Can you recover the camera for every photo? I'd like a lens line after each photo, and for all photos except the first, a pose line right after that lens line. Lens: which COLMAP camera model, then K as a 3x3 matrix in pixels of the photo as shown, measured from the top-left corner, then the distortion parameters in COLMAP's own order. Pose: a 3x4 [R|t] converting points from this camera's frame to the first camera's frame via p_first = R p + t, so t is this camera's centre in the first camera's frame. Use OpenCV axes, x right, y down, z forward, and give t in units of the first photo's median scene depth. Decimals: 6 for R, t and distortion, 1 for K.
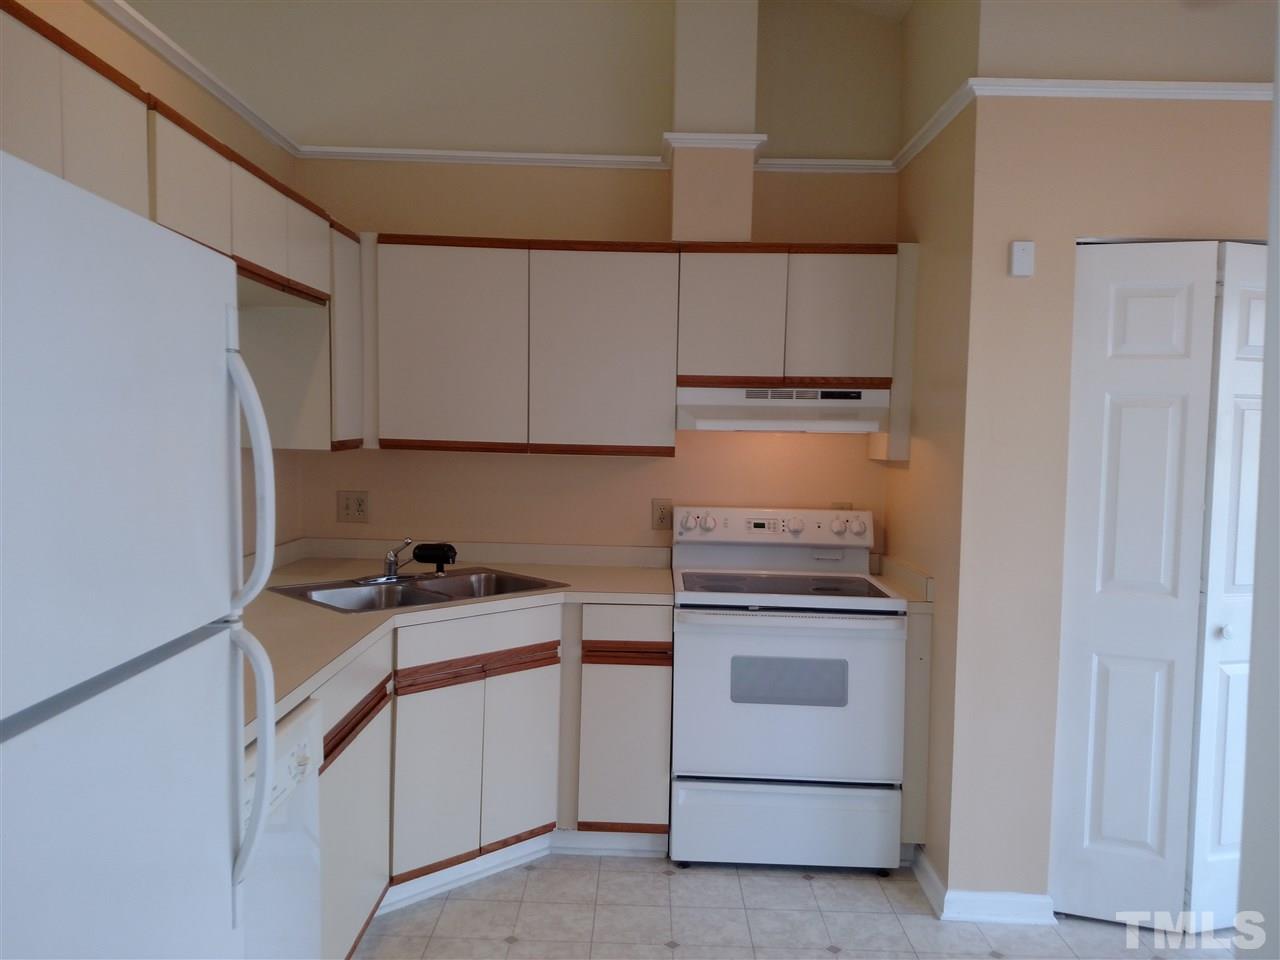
lens RADIAL K [[982.1, 0, 640.0], [0, 982.1, 480.0], [0, 0, 1]] dist [0.261843, -0.593345]
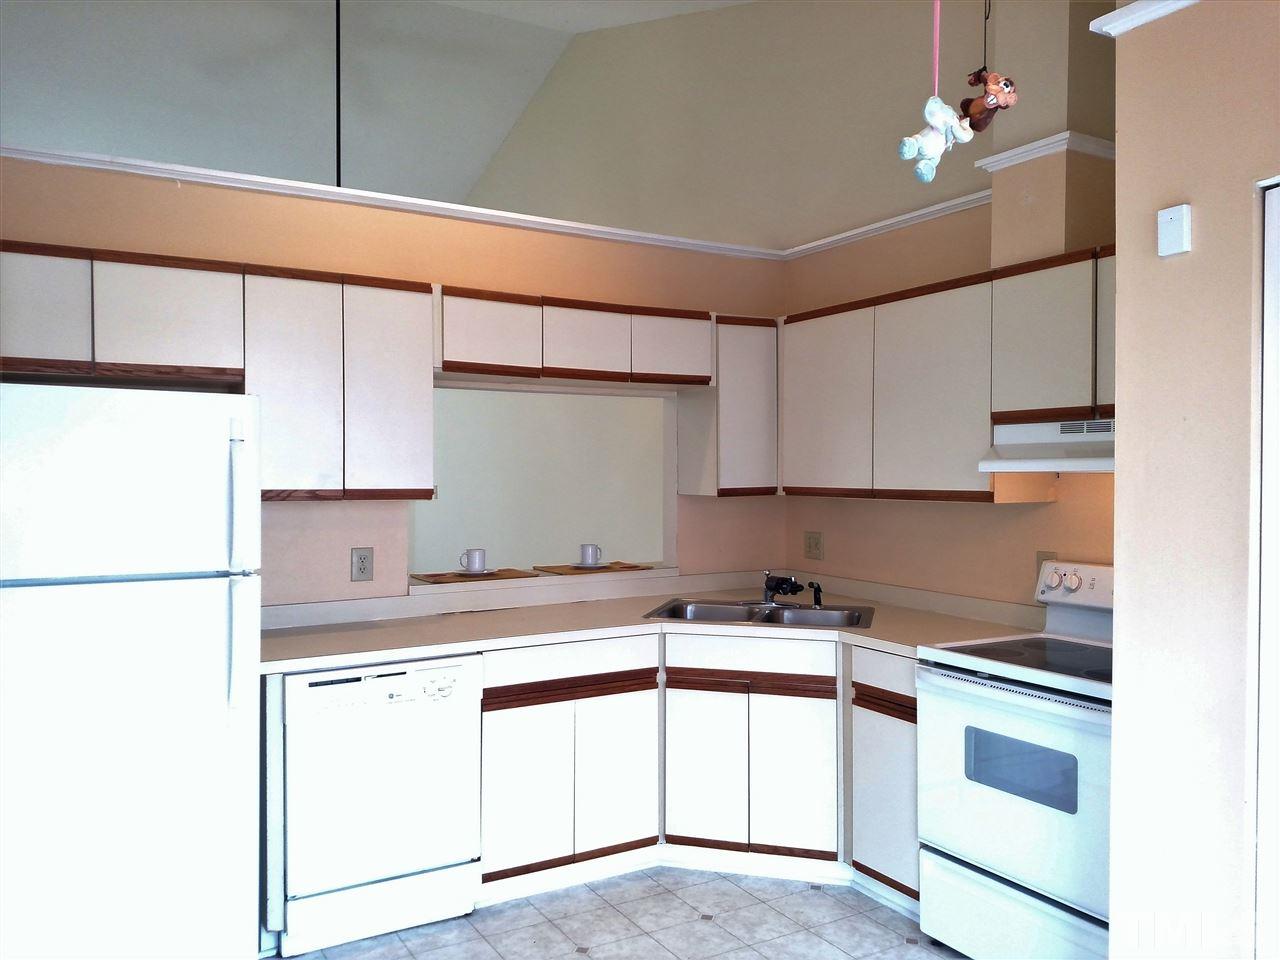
lens RADIAL K [[982.1, 0, 640.0], [0, 982.1, 480.0], [0, 0, 1]] dist [0.261843, -0.593345]
pose [[0.516752, -0.015926, -0.855987, 0.715791], [-0.032385, 0.998748, -0.038133, 0.001383], [0.855522, 0.047427, 0.515590, 0.270651]]
